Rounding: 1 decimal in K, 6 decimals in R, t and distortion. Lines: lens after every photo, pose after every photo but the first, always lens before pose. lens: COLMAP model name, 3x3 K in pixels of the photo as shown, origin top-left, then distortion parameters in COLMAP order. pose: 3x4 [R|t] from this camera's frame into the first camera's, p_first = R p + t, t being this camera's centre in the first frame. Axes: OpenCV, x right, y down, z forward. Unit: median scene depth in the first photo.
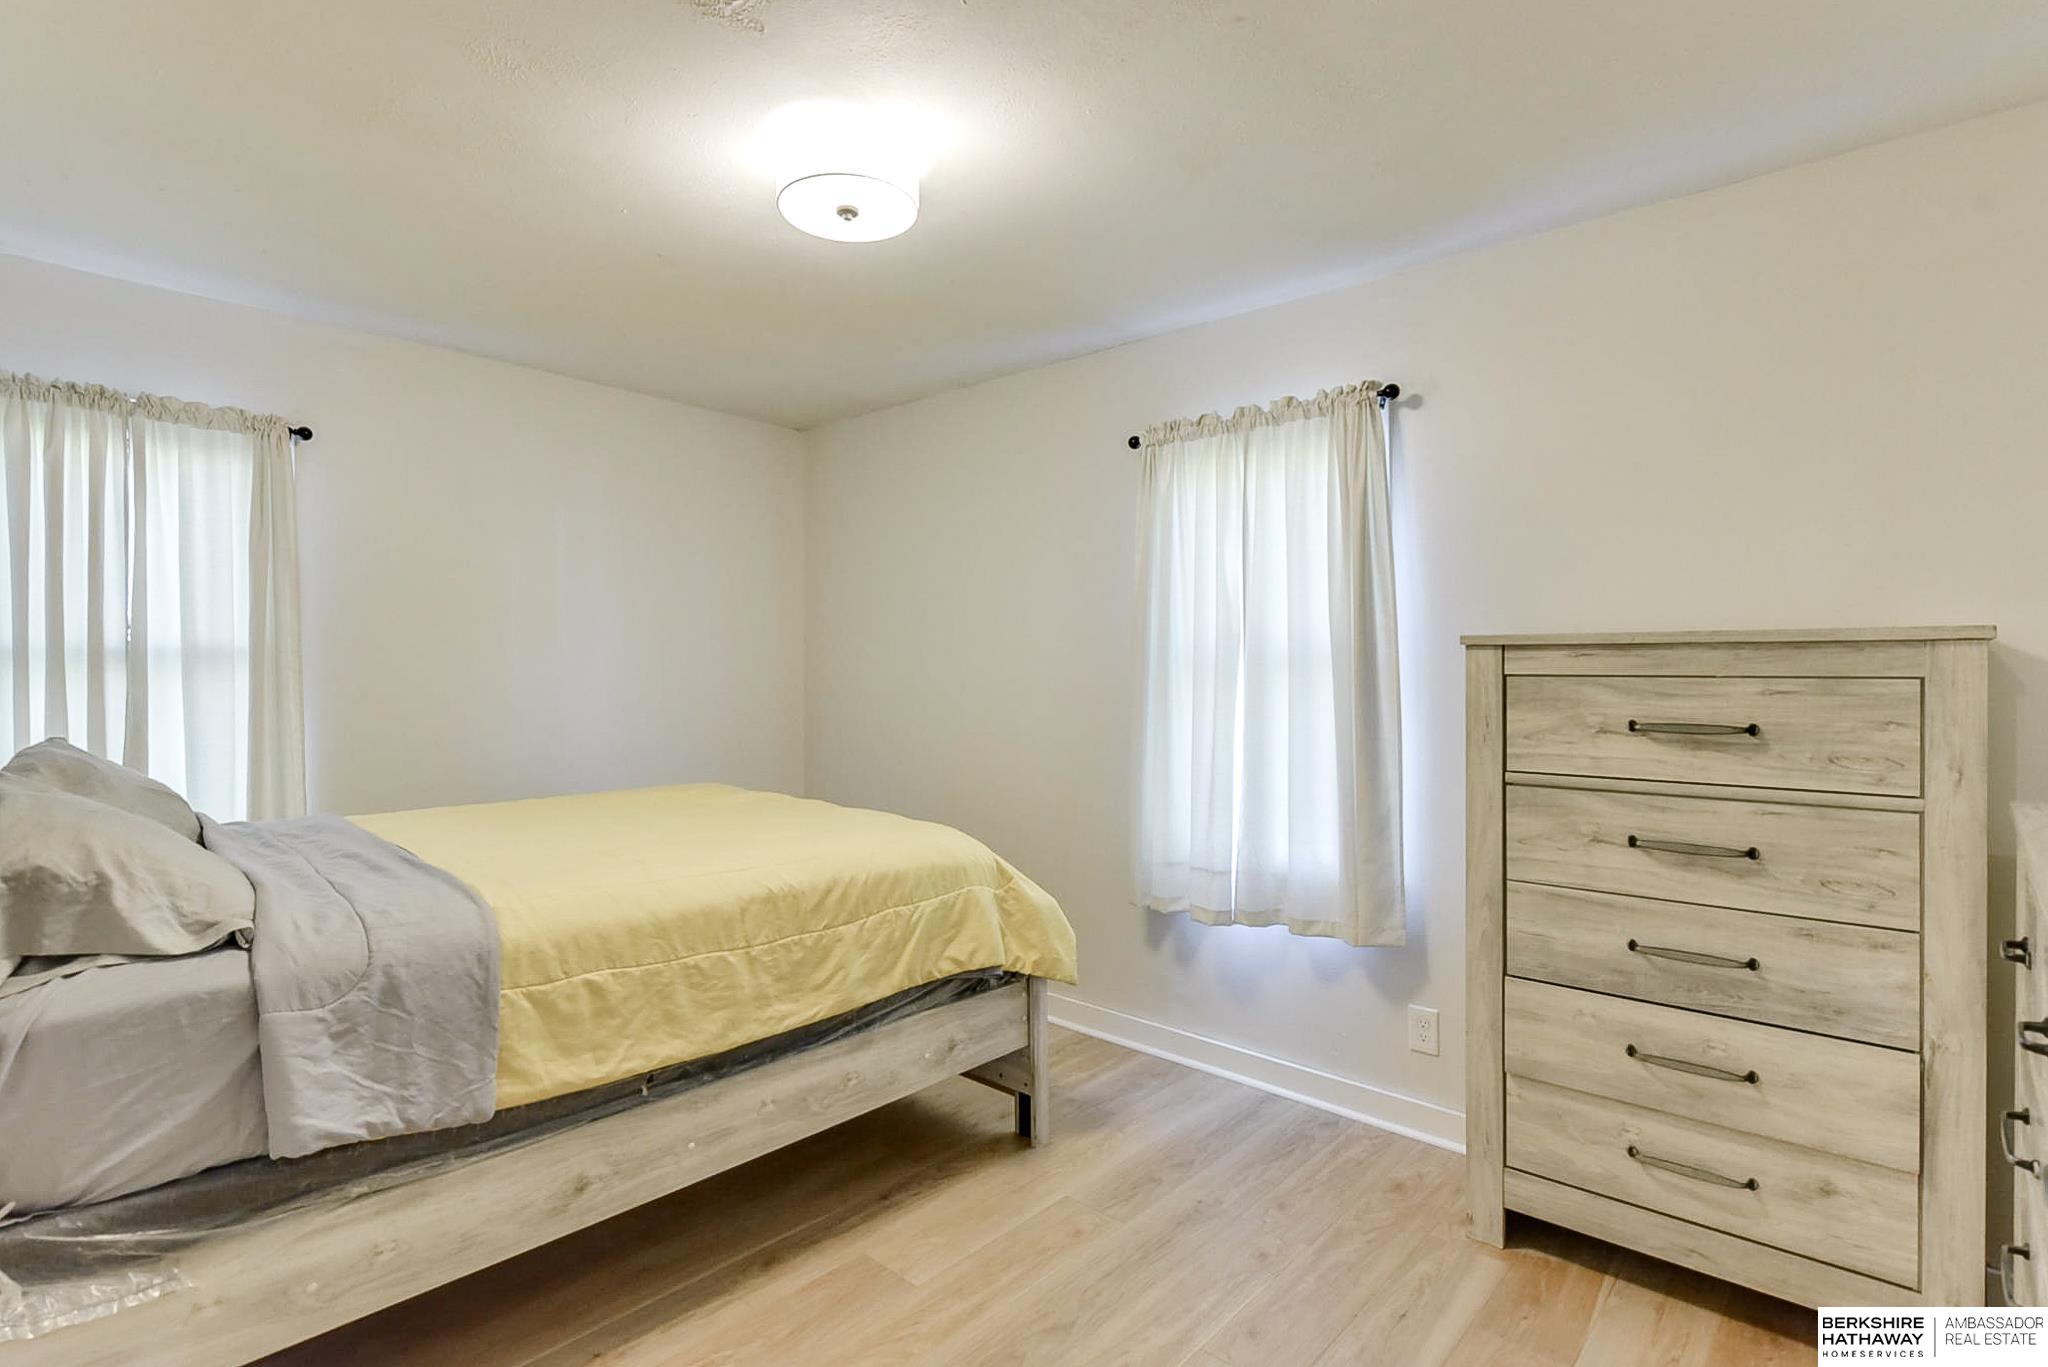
lens RADIAL K [[953.0, 0, 1035.0], [0, 953.0, 682.7], [0, 0, 1]] dist [0.004026, -0.001000]
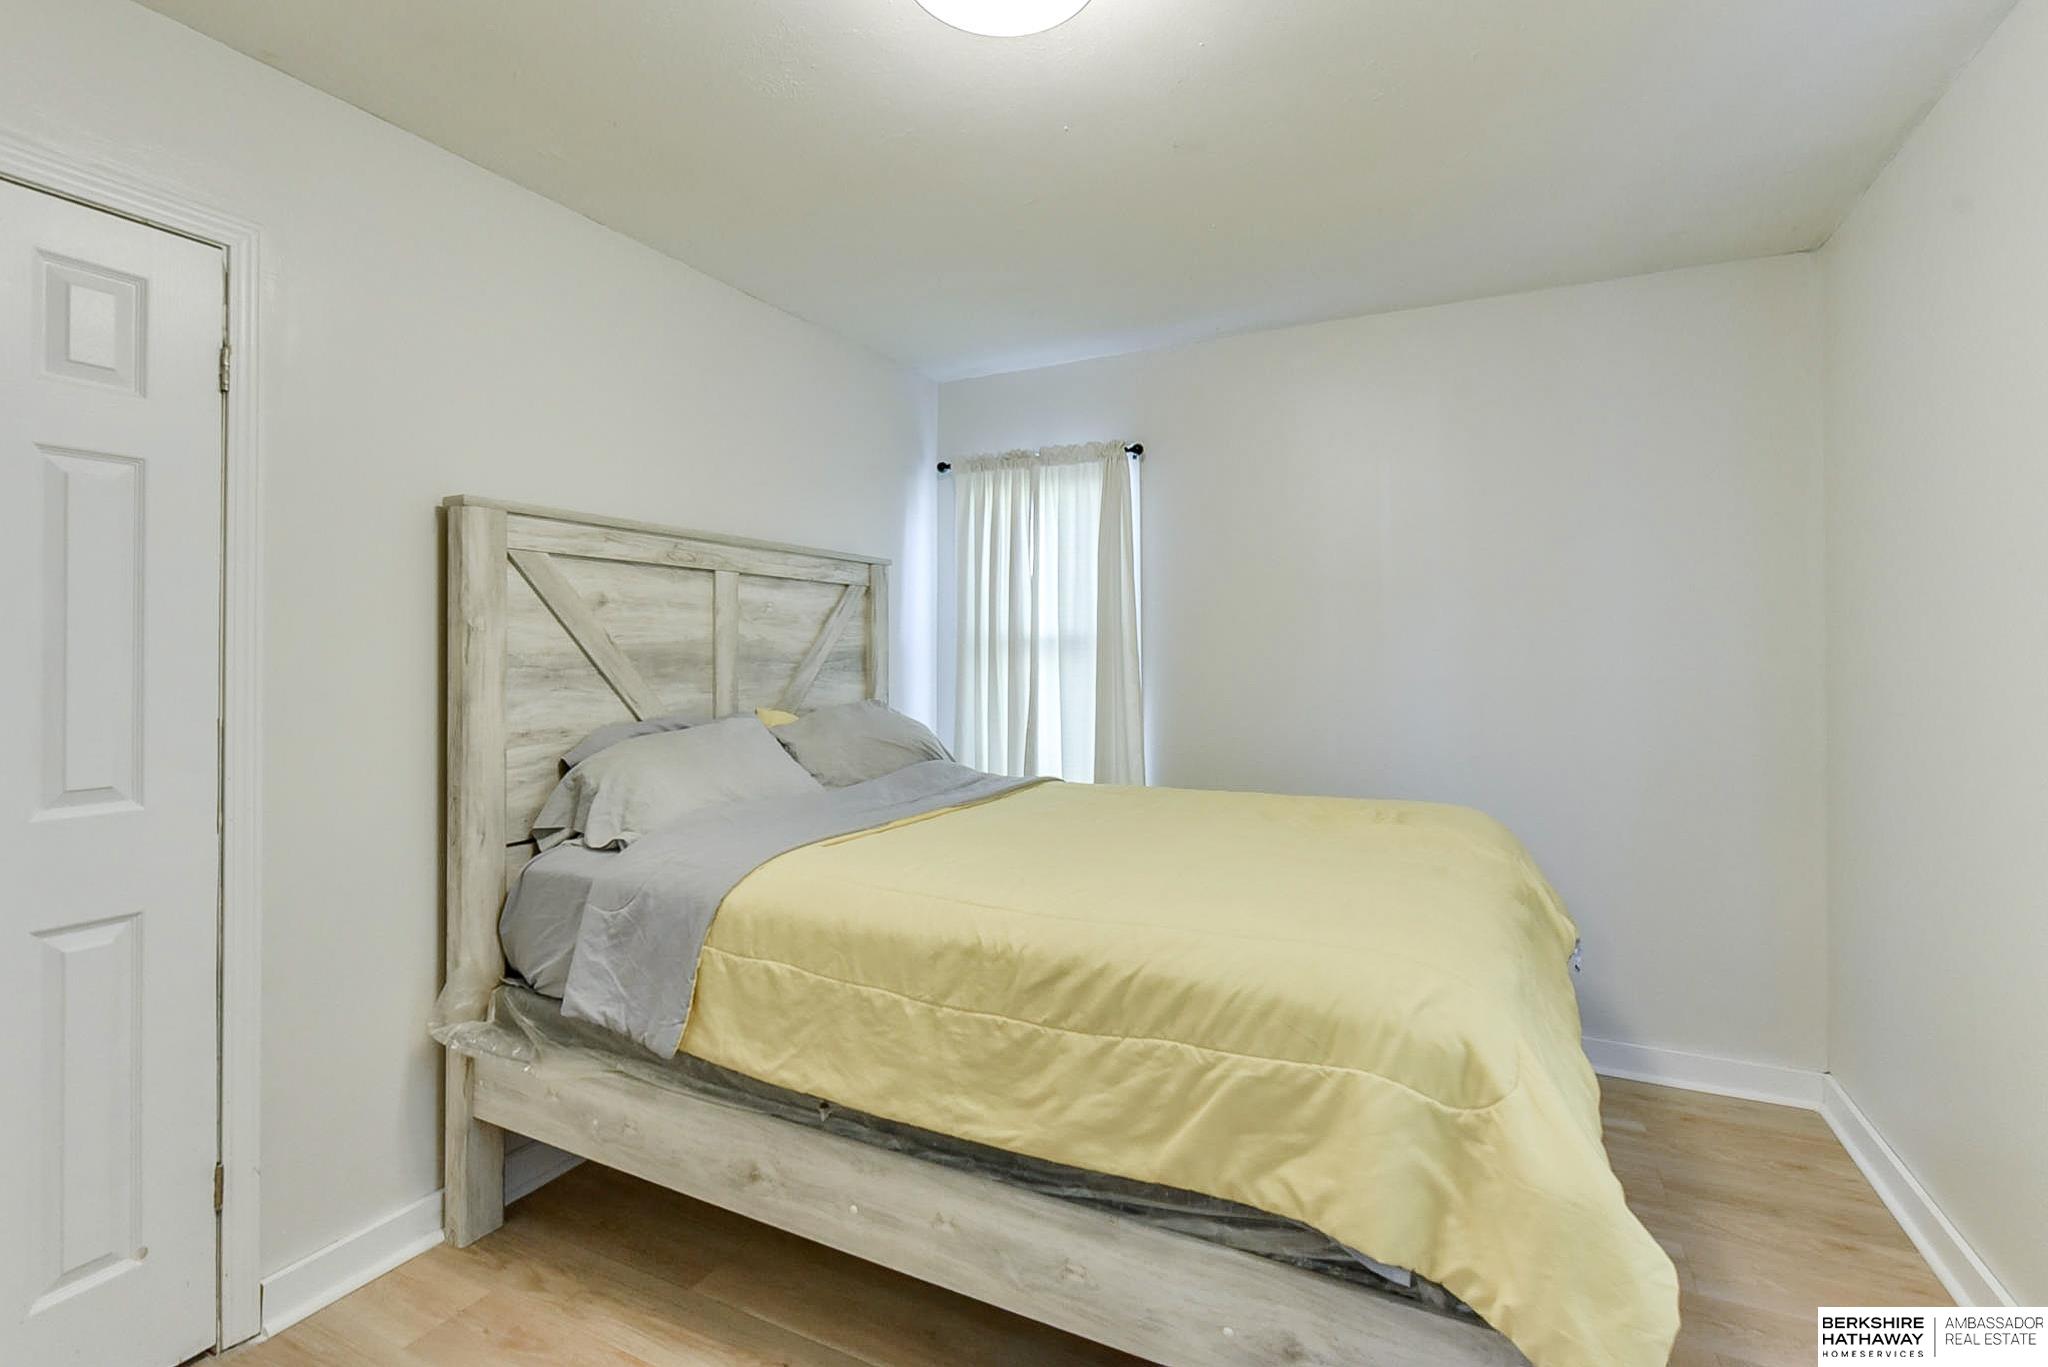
lens RADIAL K [[953.0, 0, 1029.5], [0, 953.0, 664.7], [0, 0, 1]] dist [0.004026, -0.001000]
pose [[0.265087, 0.002300, -0.964222, 0.447255], [-0.010185, 0.999948, -0.000415, 0.000835], [0.964171, 0.009930, 0.265096, 0.830144]]
